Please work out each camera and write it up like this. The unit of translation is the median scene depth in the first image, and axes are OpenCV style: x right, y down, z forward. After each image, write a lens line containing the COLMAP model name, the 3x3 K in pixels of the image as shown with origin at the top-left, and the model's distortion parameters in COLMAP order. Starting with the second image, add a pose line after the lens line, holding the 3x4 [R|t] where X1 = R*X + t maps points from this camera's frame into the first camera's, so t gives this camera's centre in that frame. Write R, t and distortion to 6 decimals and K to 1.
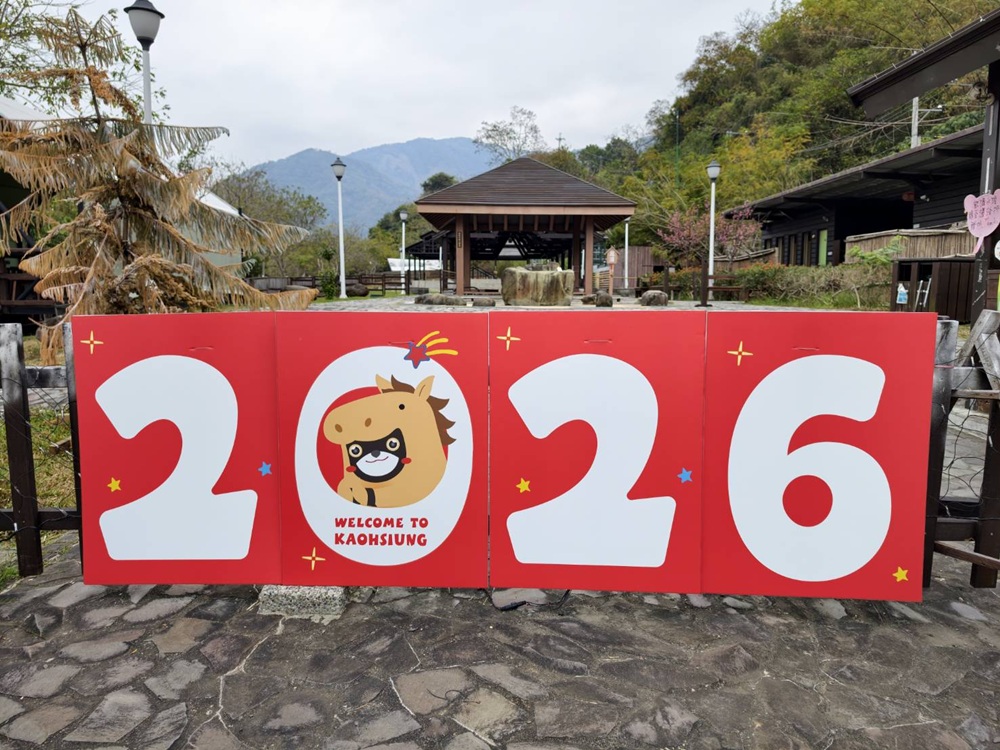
lens RADIAL K [[669.5, 0, 499.2], [0, 669.5, 362.9], [0, 0, 1]] dist [-0.020507, -0.003792]
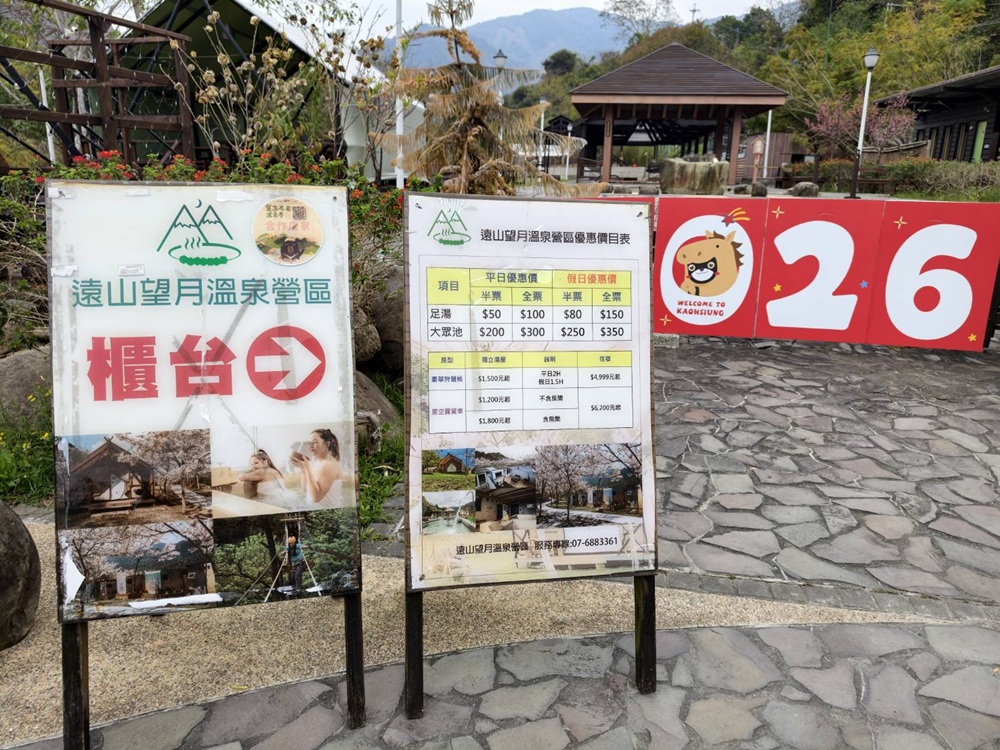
lens RADIAL K [[669.5, 0, 499.2], [0, 669.5, 362.9], [0, 0, 1]] dist [-0.020507, -0.003792]
pose [[0.986833, 0.055774, -0.151824, -0.052105], [-0.029965, 0.985459, 0.167253, 0.010559], [0.158945, -0.160501, 0.974154, -0.124407]]
